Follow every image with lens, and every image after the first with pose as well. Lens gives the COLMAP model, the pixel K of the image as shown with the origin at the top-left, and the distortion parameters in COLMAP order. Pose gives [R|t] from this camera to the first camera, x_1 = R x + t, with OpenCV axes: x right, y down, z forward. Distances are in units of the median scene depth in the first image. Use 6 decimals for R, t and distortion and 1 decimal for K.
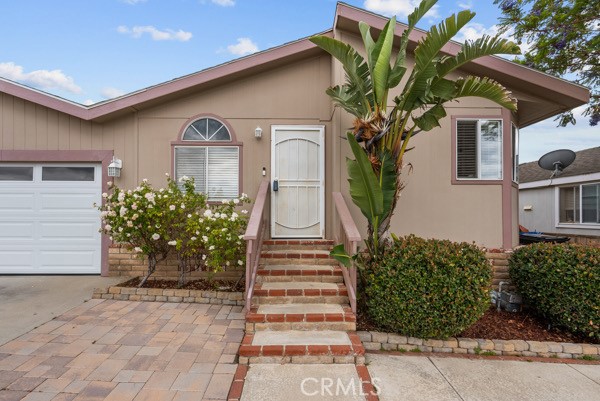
lens RADIAL K [[279.4, 0, 299.5], [0, 279.4, 206.0], [0, 0, 1]] dist [-0.005022, 0.002024]
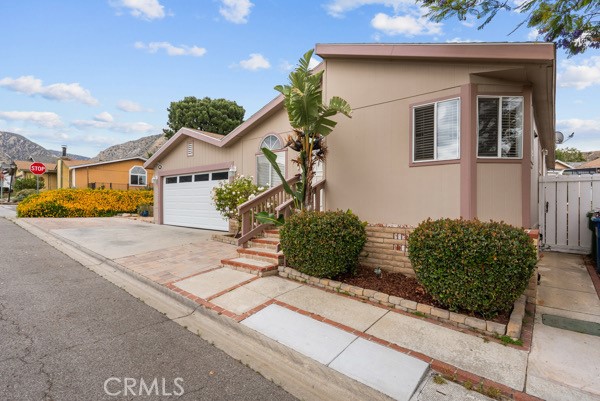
lens RADIAL K [[300.0, 0, 300.5], [0, 300.0, 197.4], [0, 0, 1]] dist [-0.001570, -0.000021]
pose [[0.761180, -0.011070, -0.648446, 1.167530], [0.018167, 0.999826, 0.004257, 0.033585], [0.648286, -0.015020, 0.761249, -0.214682]]
